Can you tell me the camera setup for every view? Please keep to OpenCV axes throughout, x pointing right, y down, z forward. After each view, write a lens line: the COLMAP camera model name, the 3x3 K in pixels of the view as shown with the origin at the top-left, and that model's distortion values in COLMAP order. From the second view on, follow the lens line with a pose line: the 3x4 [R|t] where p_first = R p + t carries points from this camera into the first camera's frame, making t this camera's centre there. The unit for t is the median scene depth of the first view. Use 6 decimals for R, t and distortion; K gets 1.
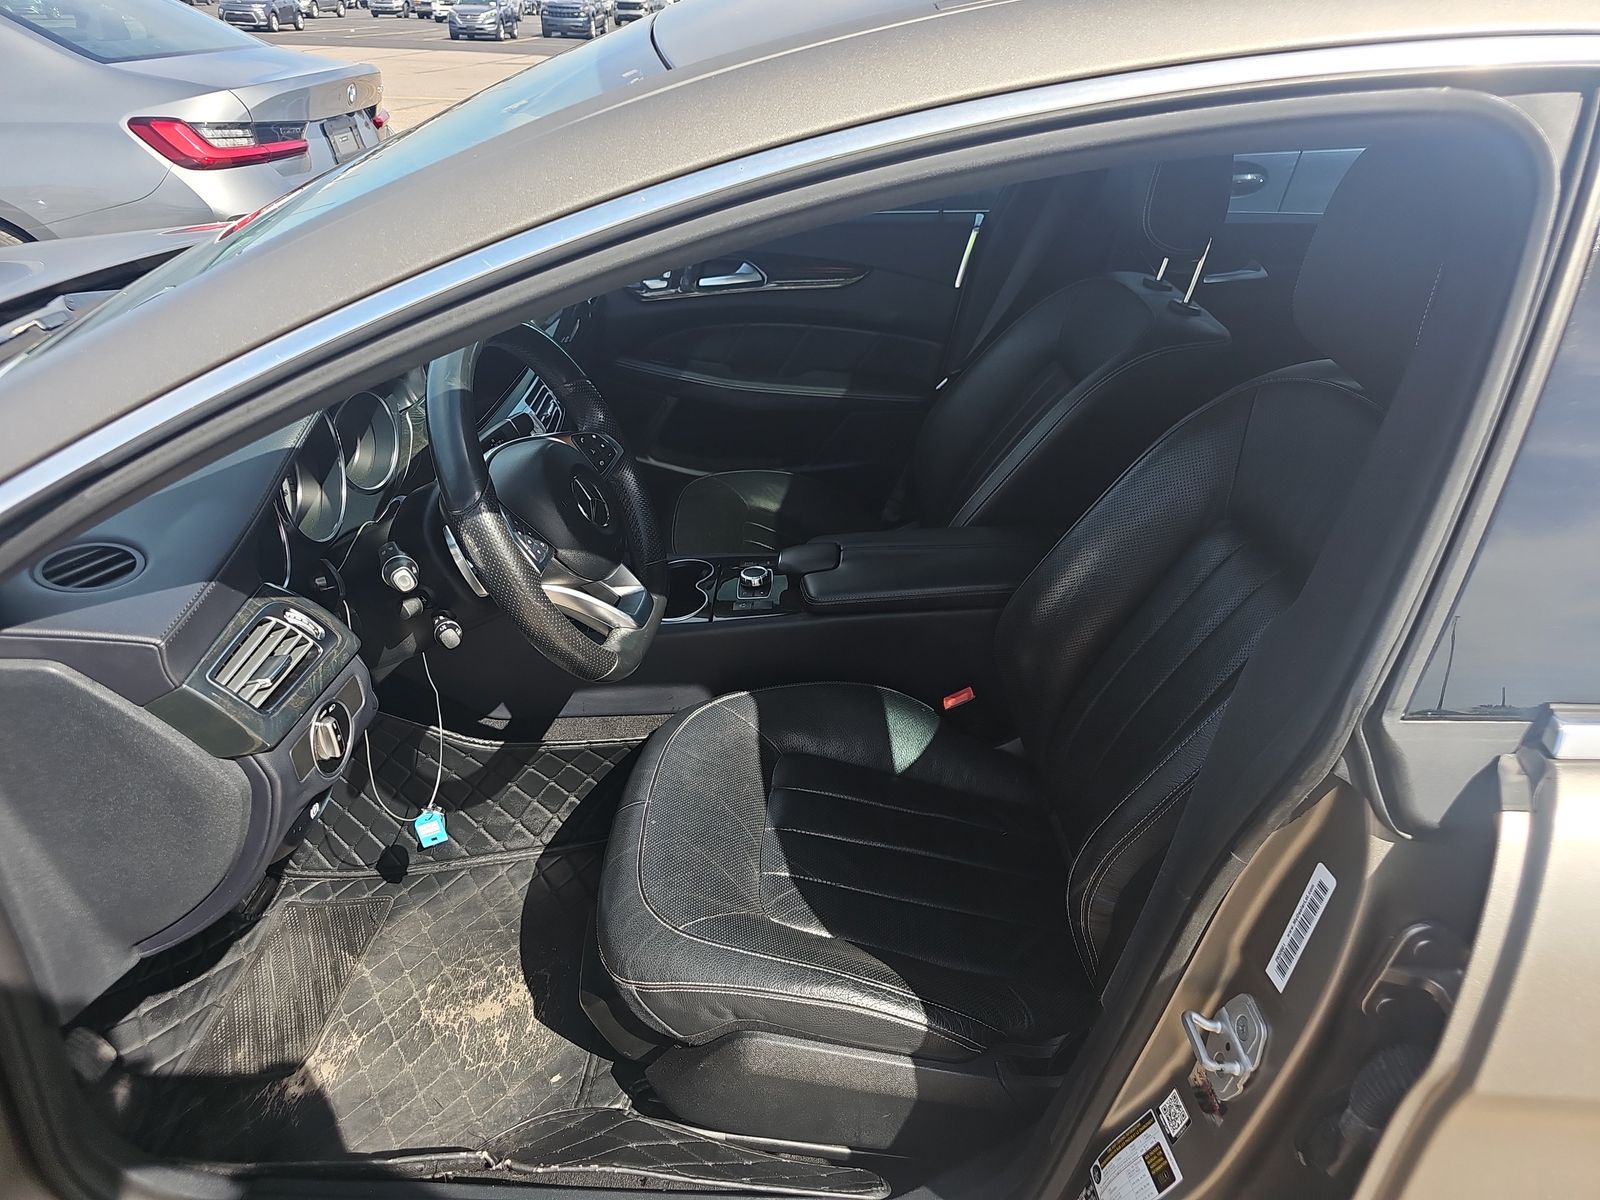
lens RADIAL K [[1050.4, 0, 770.6], [0, 1050.4, 601.6], [0, 0, 1]] dist [0.022388, -0.008903]
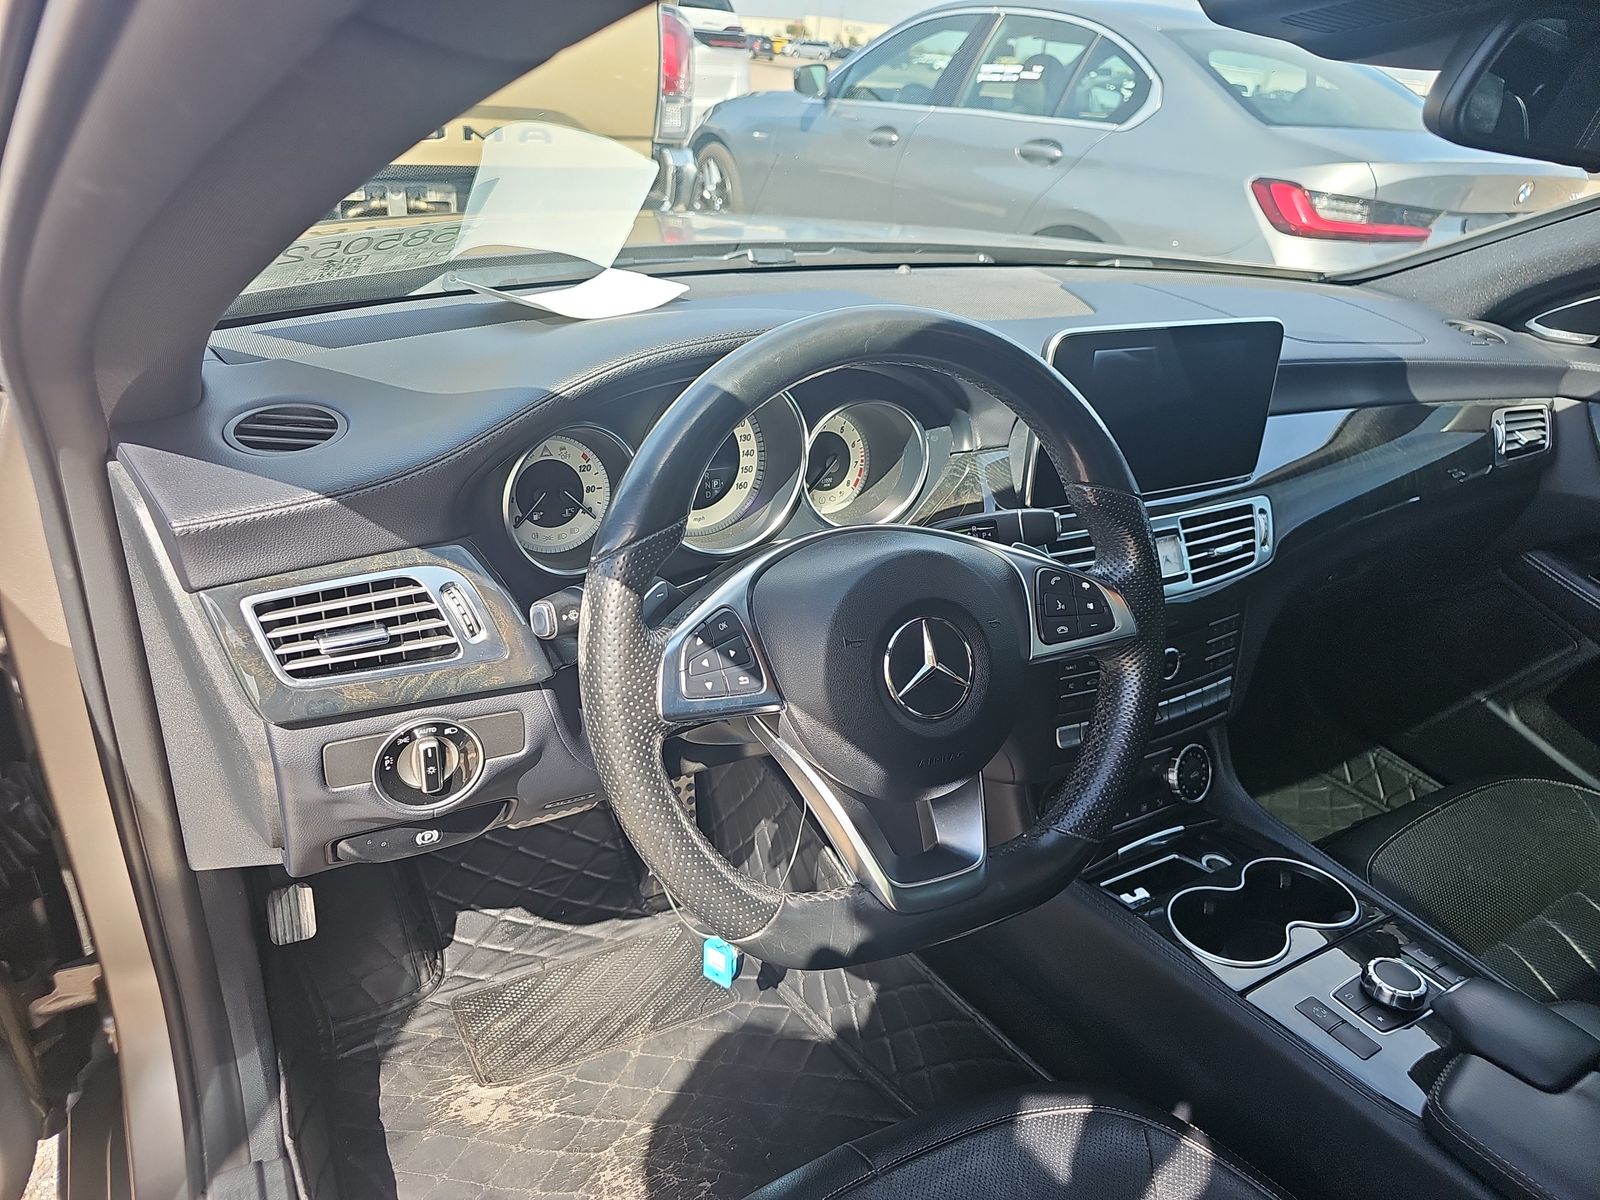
lens RADIAL K [[1050.4, 0, 770.6], [0, 1050.4, 601.6], [0, 0, 1]] dist [0.022388, -0.008903]
pose [[0.543558, 0.421585, -0.725817, 0.119135], [-0.479384, 0.865736, 0.143850, -0.117812], [0.689011, 0.269754, 0.672679, 0.414844]]
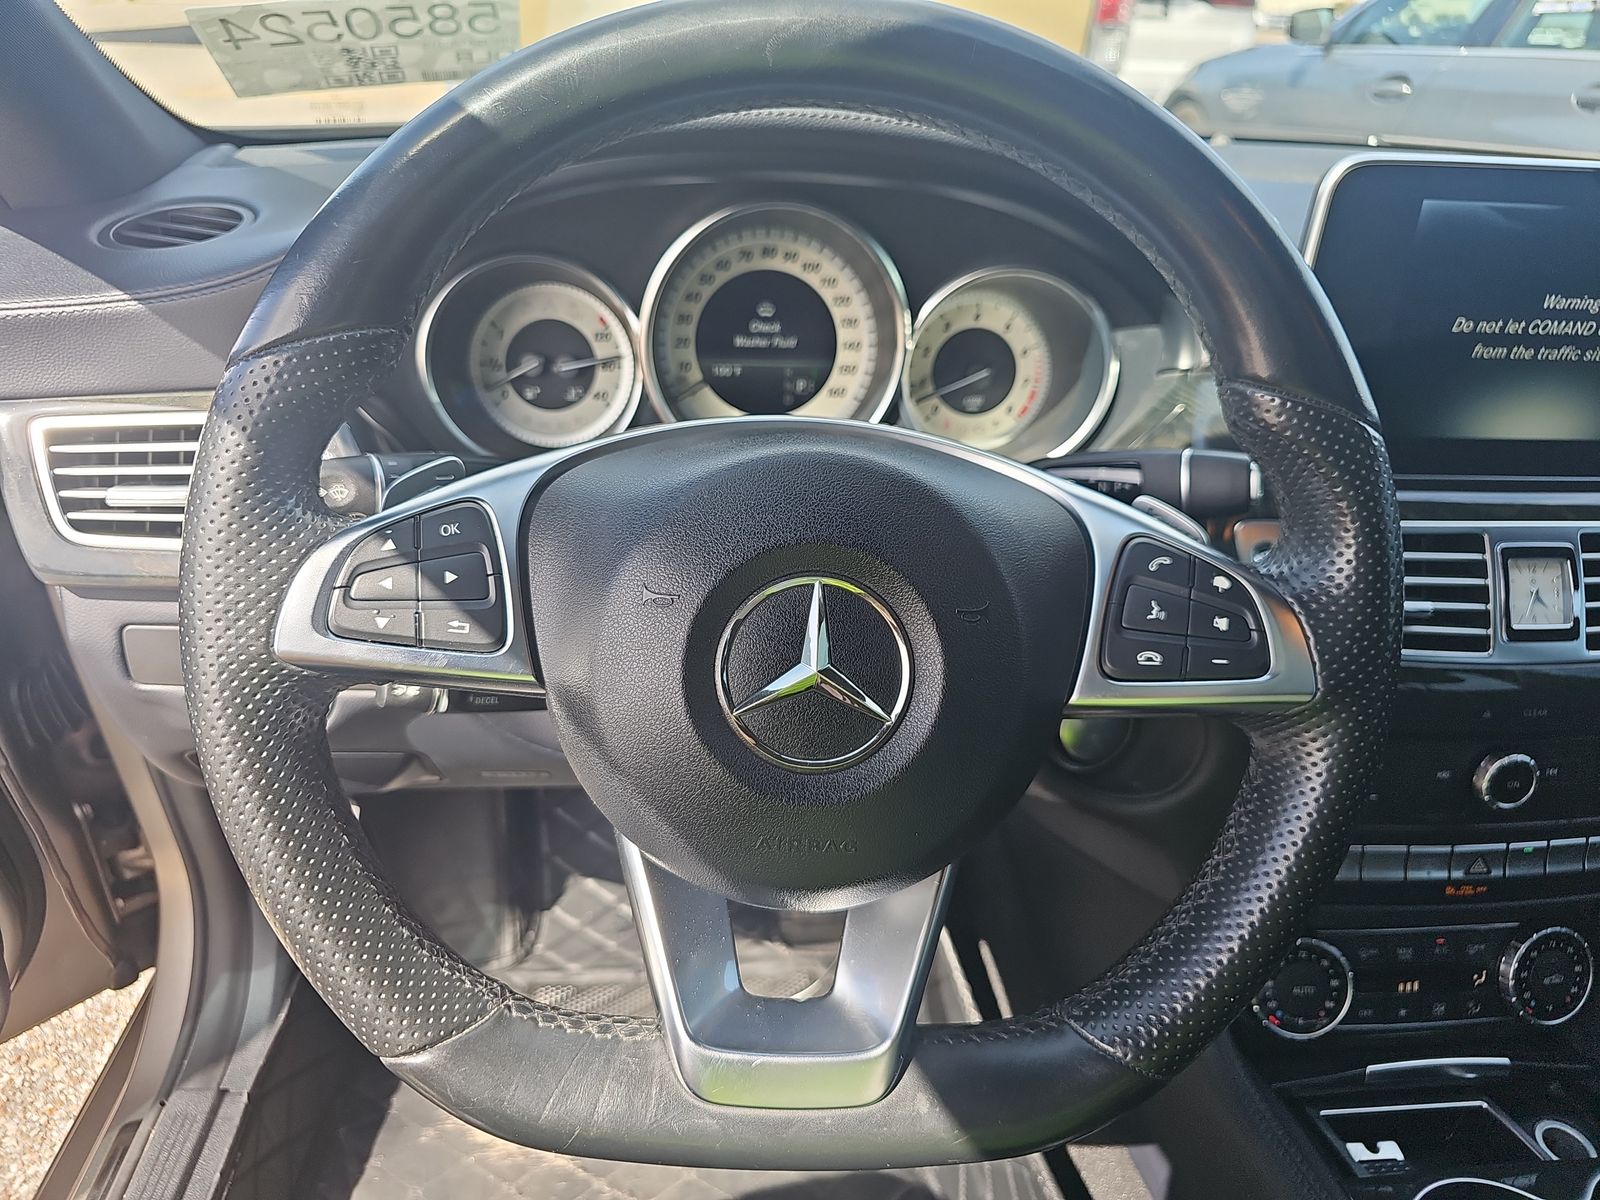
lens RADIAL K [[1052.0, 0, 803.7], [0, 1052.0, 597.0], [0, 0, 1]] dist [-0.003768, -0.000802]
pose [[0.159904, 0.481540, -0.861714, 0.053309], [-0.527284, 0.779642, 0.337831, -0.148522], [0.834507, 0.400348, 0.378576, 0.628883]]
